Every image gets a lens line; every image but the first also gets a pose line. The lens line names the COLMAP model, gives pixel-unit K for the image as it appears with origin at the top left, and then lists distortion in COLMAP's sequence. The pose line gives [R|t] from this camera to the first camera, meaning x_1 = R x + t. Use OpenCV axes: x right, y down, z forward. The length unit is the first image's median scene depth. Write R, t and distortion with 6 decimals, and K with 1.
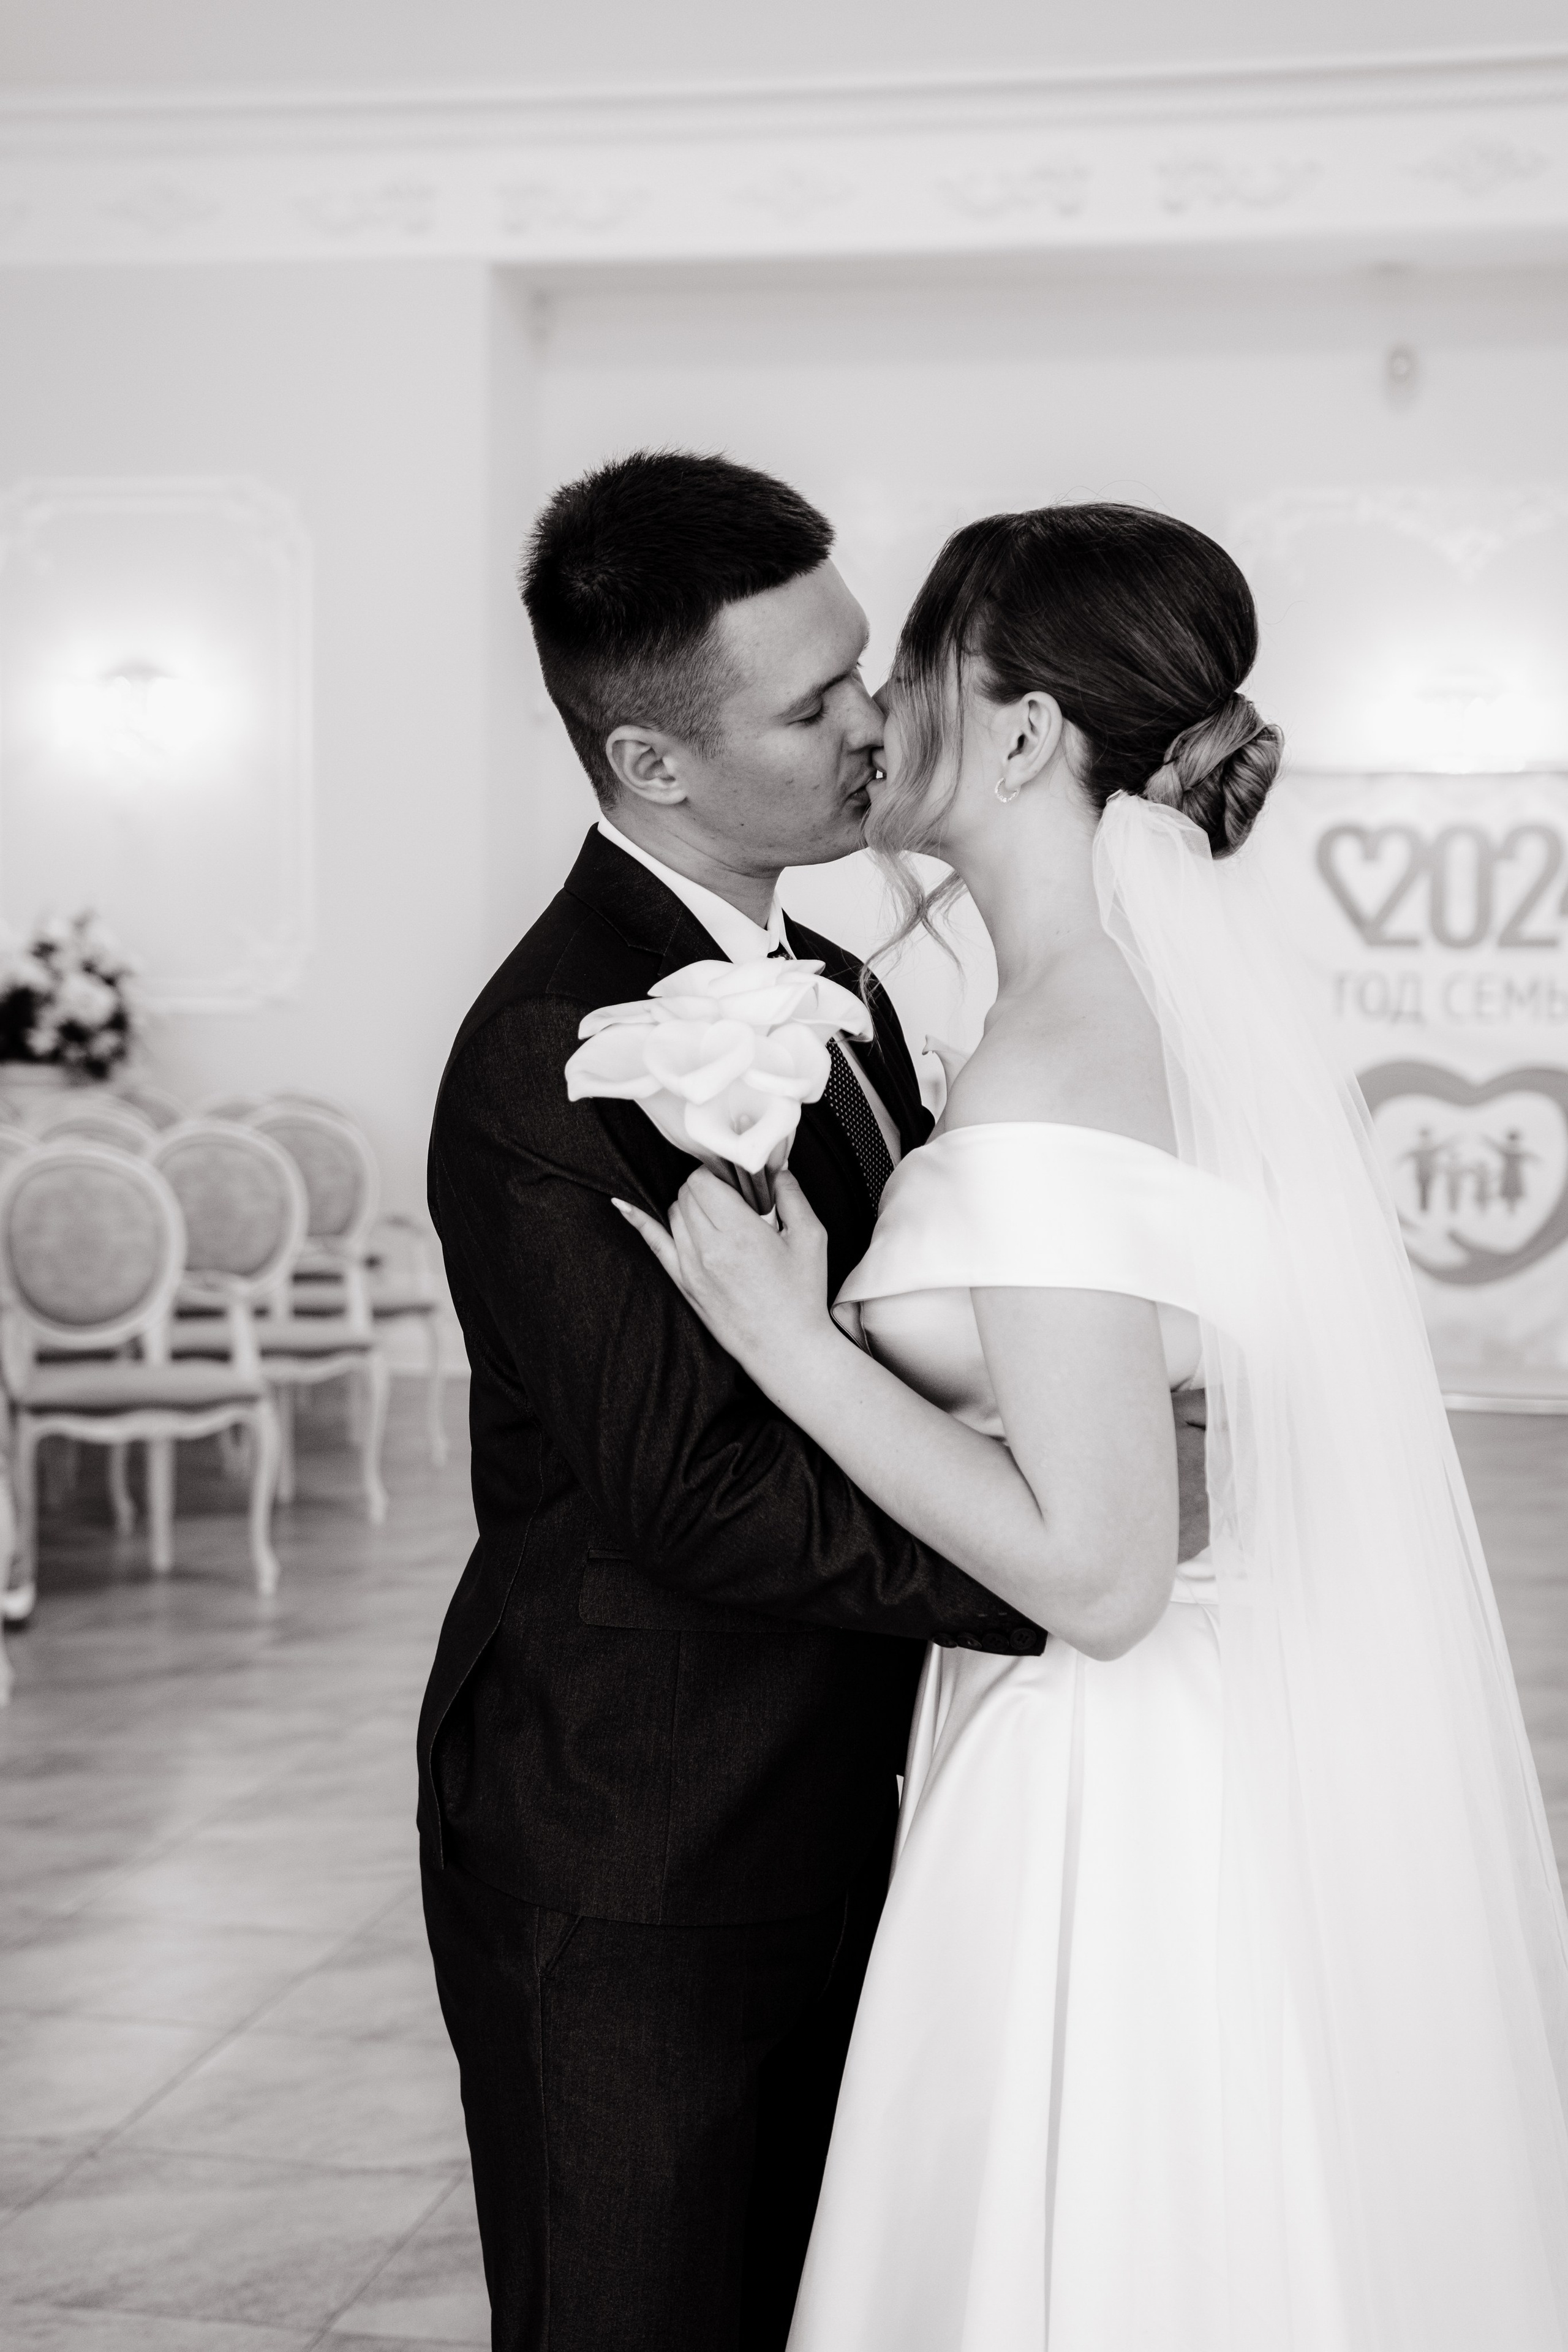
lens RADIAL K [[3250.2, 0, 784.0], [0, 3250.2, 1176.0], [0, 0, 1]] dist [0.096469, 0.035057]
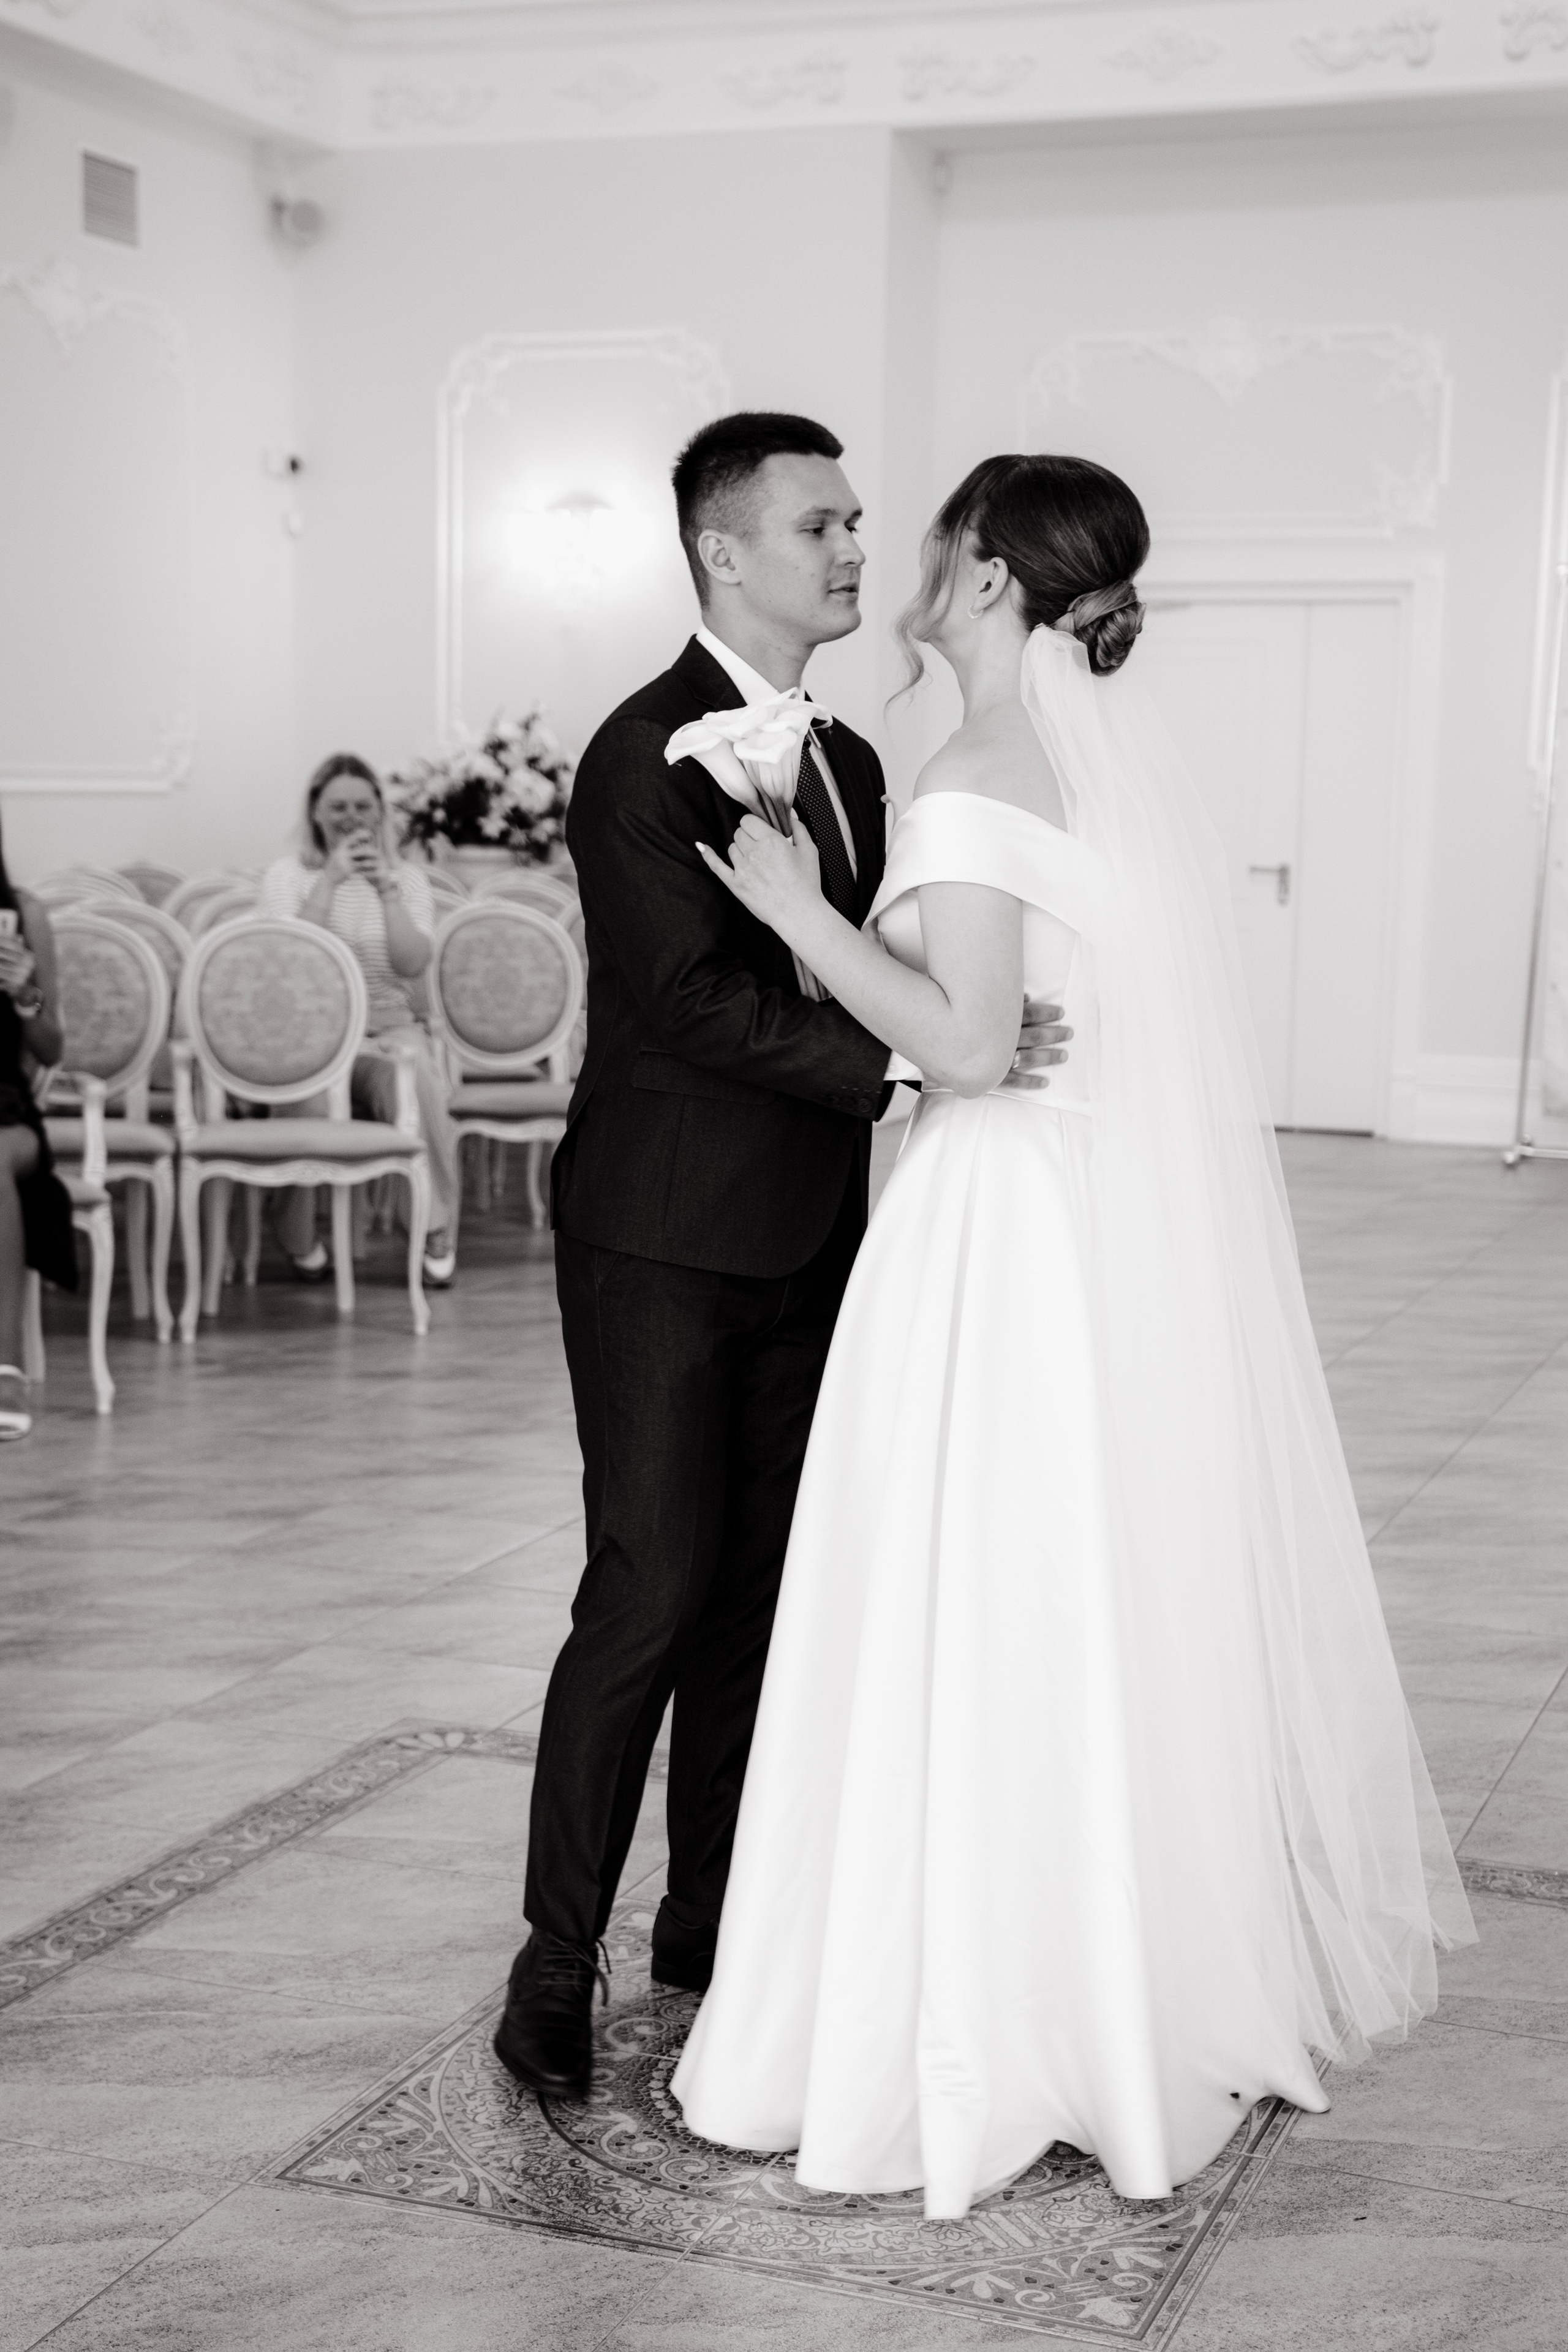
lens RADIAL K [[3250.2, 0, 784.0], [0, 3250.2, 1176.0], [0, 0, 1]] dist [0.096469, 0.035057]
pose [[0.988170, 0.023898, -0.151491, 0.076138], [-0.015134, 0.998159, 0.058739, 0.018866], [0.152616, -0.055752, 0.986712, -0.191478]]
